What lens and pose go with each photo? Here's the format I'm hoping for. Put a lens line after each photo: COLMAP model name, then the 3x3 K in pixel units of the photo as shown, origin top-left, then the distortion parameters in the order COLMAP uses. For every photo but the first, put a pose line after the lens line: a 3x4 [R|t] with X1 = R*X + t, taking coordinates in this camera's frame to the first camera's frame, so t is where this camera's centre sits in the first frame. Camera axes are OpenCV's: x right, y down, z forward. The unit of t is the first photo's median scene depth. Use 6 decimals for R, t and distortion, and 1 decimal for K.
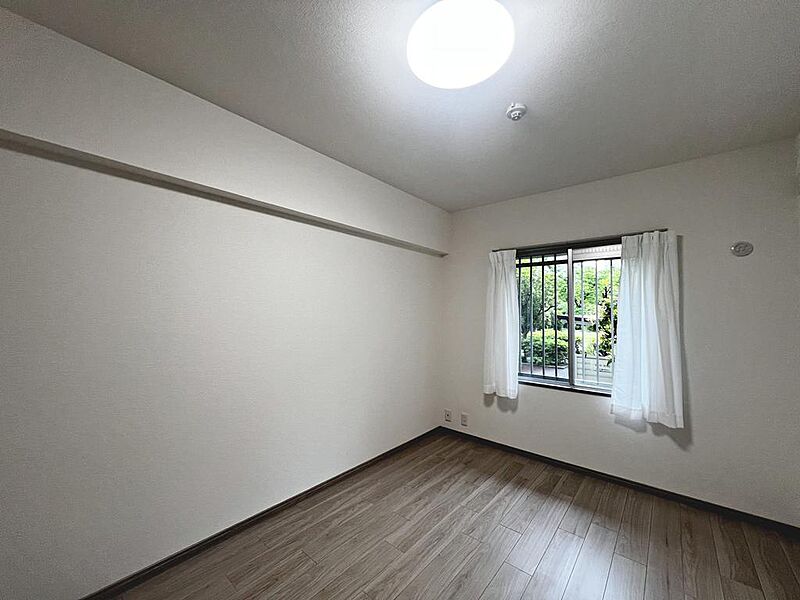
lens RADIAL K [[319.1, 0, 398.0], [0, 319.1, 300.1], [0, 0, 1]] dist [0.001905, 0.000647]
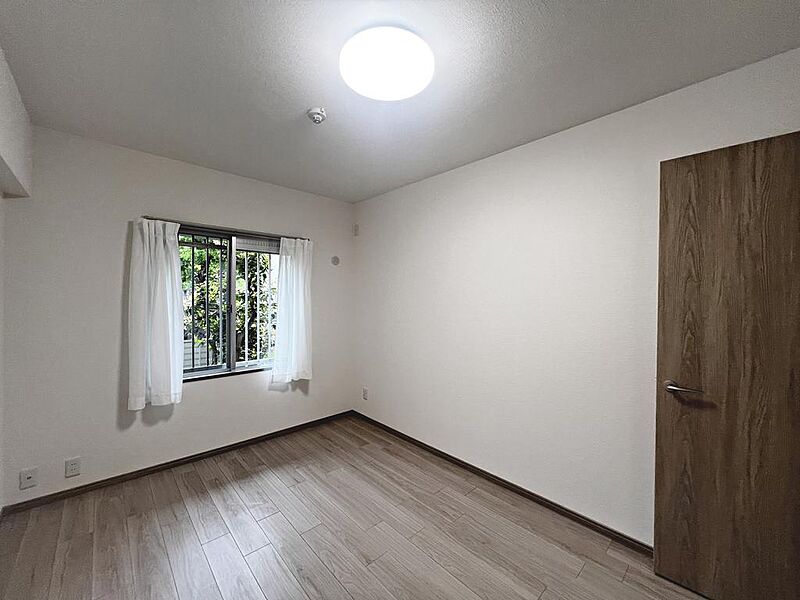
lens RADIAL K [[319.1, 0, 394.8], [0, 319.1, 300.9], [0, 0, 1]] dist [0.001905, 0.000647]
pose [[0.127632, -0.013581, 0.991729, -0.449025], [-0.041865, 0.998941, 0.019068, 0.003595], [-0.990938, -0.043952, 0.126929, 0.390496]]
